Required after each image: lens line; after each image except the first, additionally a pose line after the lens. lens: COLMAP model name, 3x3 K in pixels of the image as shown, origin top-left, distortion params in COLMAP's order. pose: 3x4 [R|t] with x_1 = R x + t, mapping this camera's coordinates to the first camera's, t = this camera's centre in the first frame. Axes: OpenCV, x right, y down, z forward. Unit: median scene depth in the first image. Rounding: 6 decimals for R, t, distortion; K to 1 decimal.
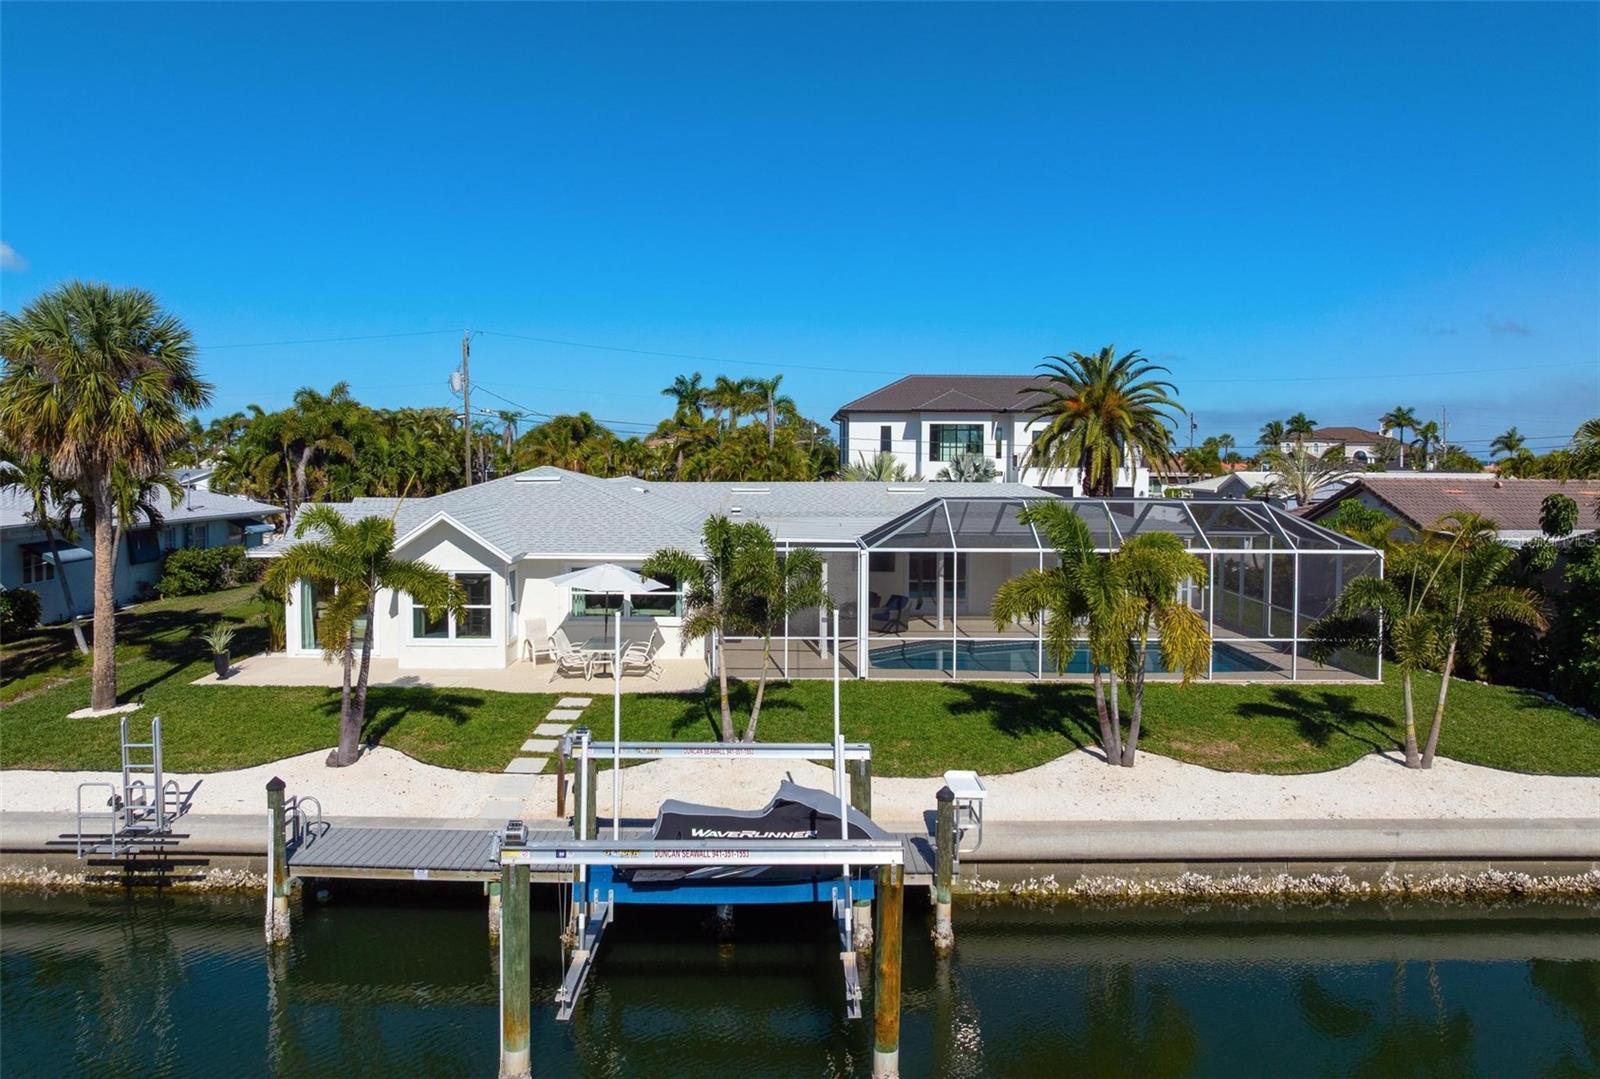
lens RADIAL K [[1135.9, 0, 801.4], [0, 1135.9, 479.9], [0, 0, 1]] dist [-0.040092, 0.004672]
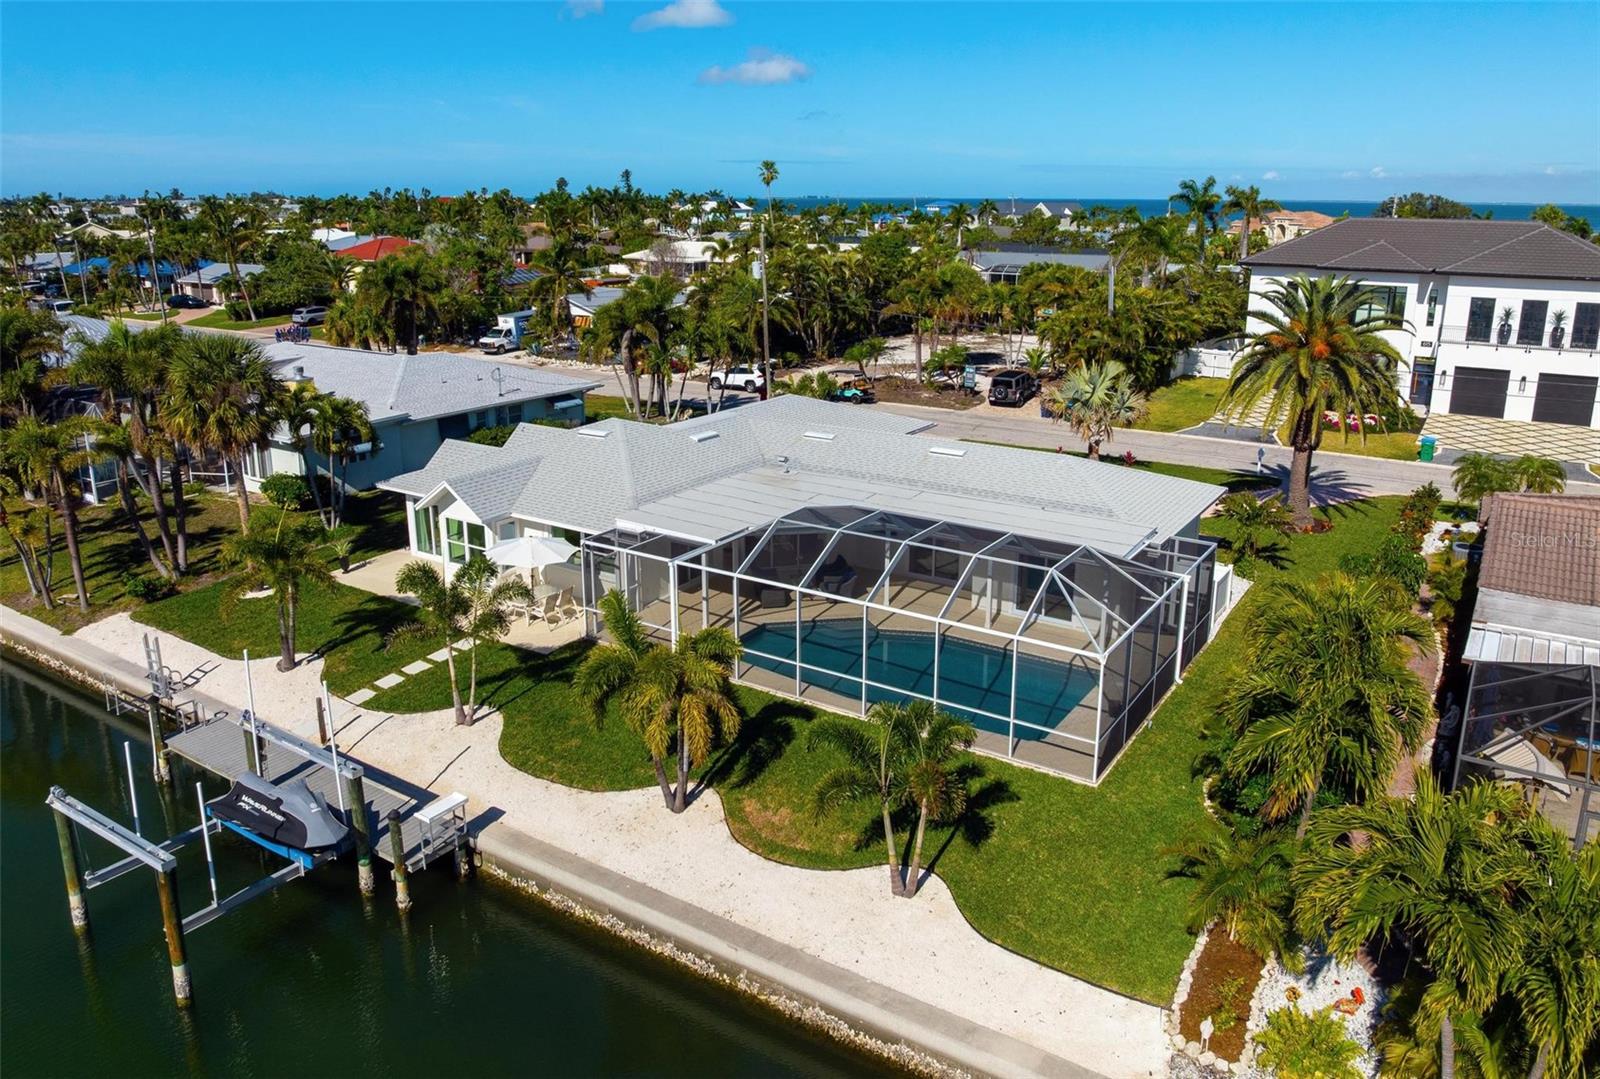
lens RADIAL K [[1135.9, 0, 801.4], [0, 1135.9, 479.9], [0, 0, 1]] dist [-0.040092, 0.004672]
pose [[0.836027, 0.132965, -0.532334, 1.006660], [-0.012288, 0.974487, 0.224107, -0.368846], [0.548551, -0.180818, 0.816331, 0.150465]]
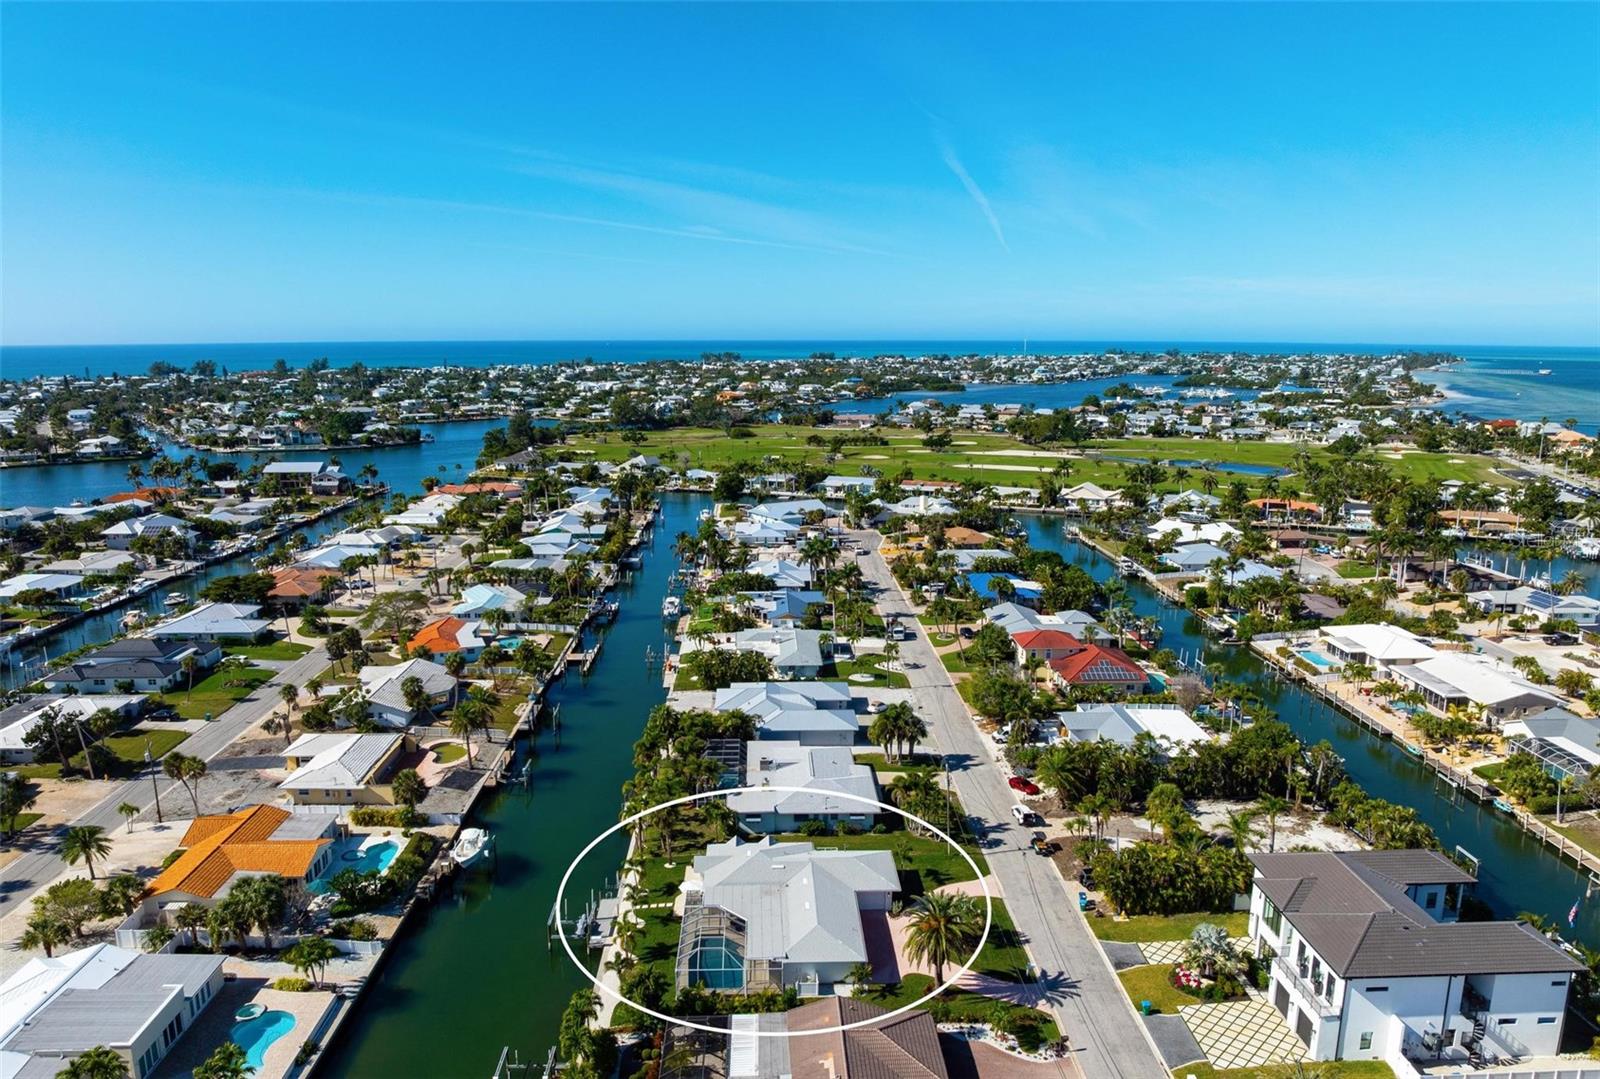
lens RADIAL K [[1128.2, 0, 798.8], [0, 1128.2, 562.6], [0, 0, 1]] dist [-0.011497, -0.060747]
pose [[0.038023, 0.191702, -0.980716, 5.306674], [-0.026959, 0.981266, 0.190764, -2.708354], [0.998913, 0.019186, 0.042479, 1.568221]]
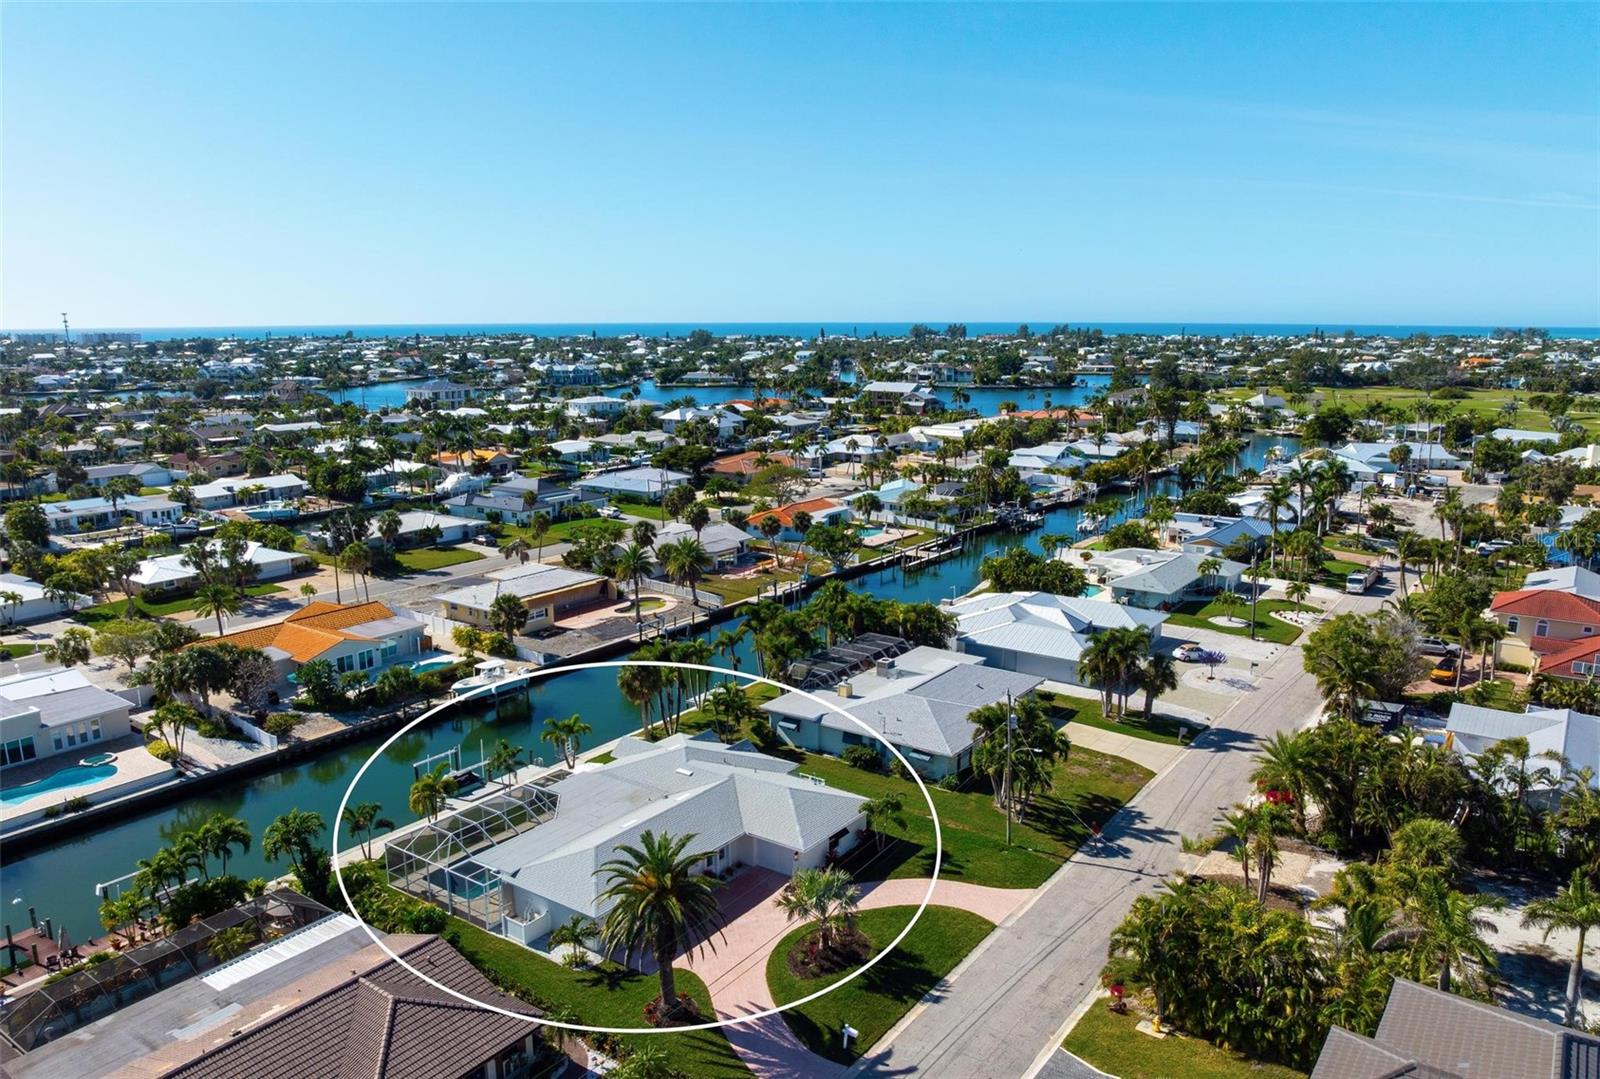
lens RADIAL K [[1142.3, 0, 798.1], [0, 1142.3, 579.4], [0, 0, 1]] dist [-0.036325, -0.002865]
pose [[-0.574431, 0.179280, -0.798679, 2.647475], [-0.023800, 0.971650, 0.235224, -1.616682], [0.818207, 0.154128, -0.553879, 4.200689]]
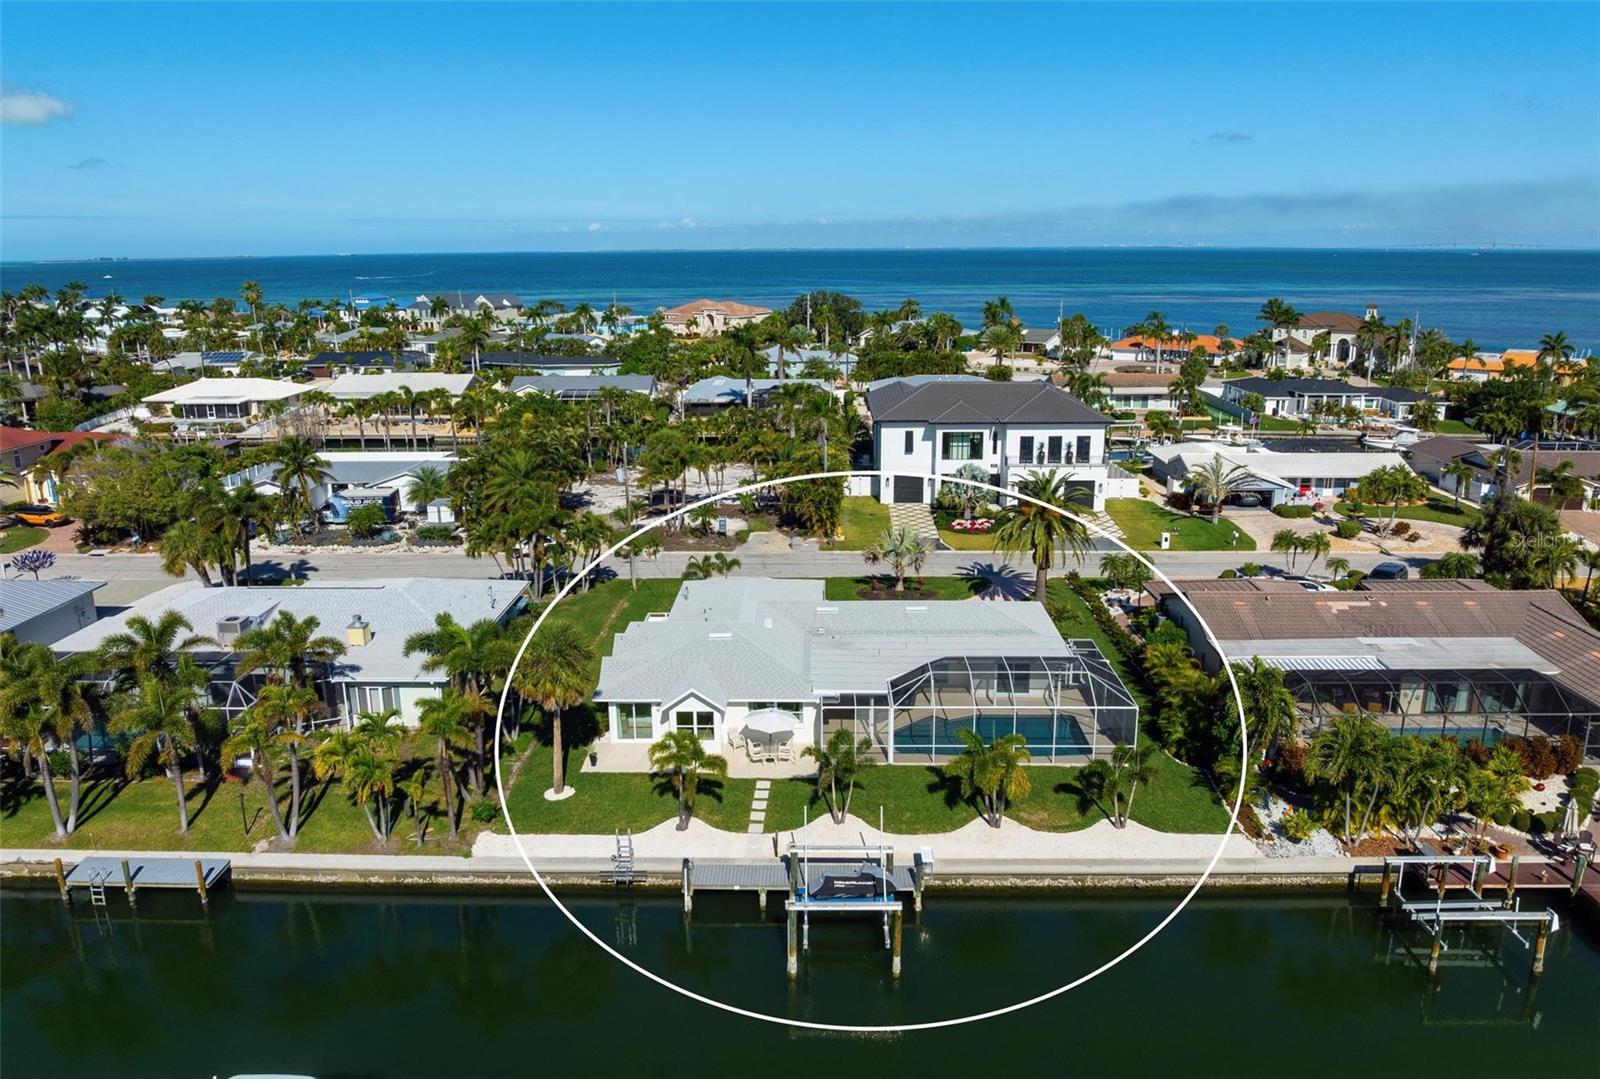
lens RADIAL K [[1139.7, 0, 802.7], [0, 1139.7, 485.1], [0, 0, 1]] dist [-0.054766, 0.028287]
pose [[0.999686, -0.005462, -0.024476, -0.073378], [0.009841, 0.983147, 0.182554, -0.945223], [0.023066, -0.182737, 0.982891, -1.314878]]
